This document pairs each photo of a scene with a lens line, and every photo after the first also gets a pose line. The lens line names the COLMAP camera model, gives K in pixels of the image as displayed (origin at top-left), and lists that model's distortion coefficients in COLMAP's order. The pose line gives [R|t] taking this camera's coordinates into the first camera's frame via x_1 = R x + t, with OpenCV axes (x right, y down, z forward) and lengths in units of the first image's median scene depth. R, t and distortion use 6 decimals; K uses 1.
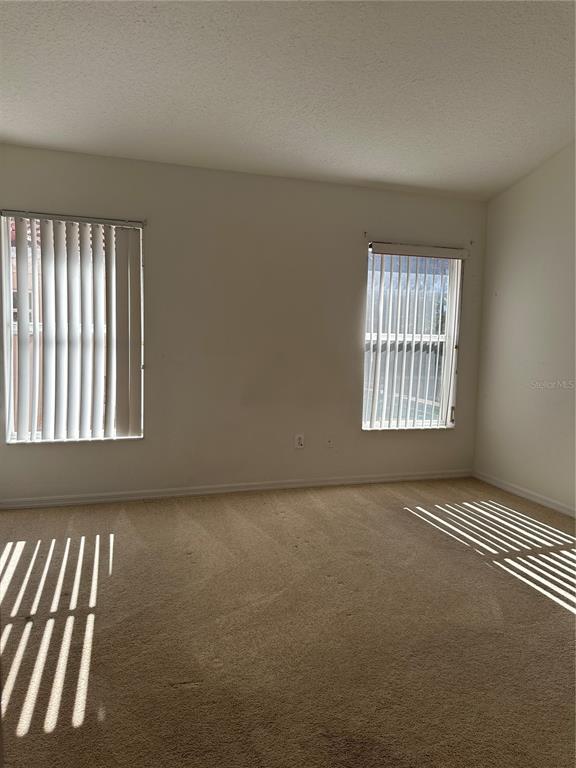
lens RADIAL K [[538.0, 0, 288.0], [0, 538.0, 384.0], [0, 0, 1]] dist [0.003747, -0.001246]
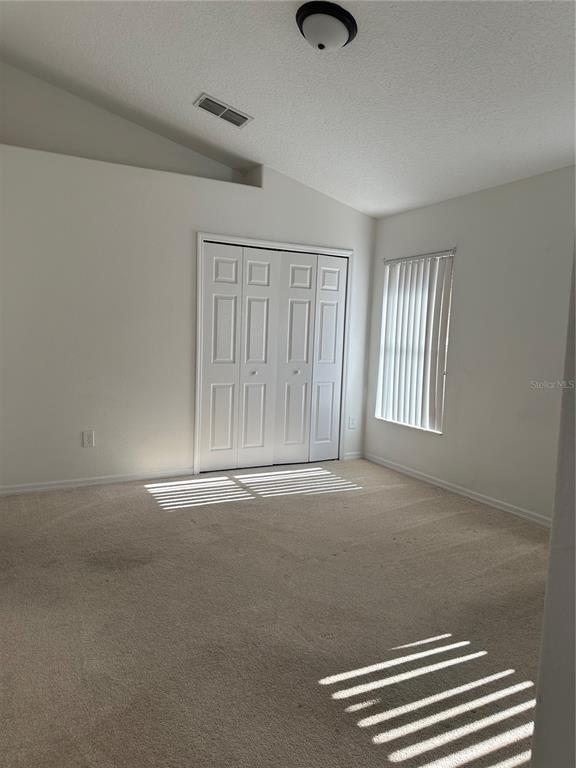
lens RADIAL K [[543.4, 0, 276.4], [0, 543.4, 380.4], [0, 0, 1]] dist [0.114810, -0.127563]
pose [[0.161660, 0.067448, -0.984539, 0.889661], [-0.115440, 0.992105, 0.049011, -0.034809], [0.980071, 0.105732, 0.168170, 0.465739]]
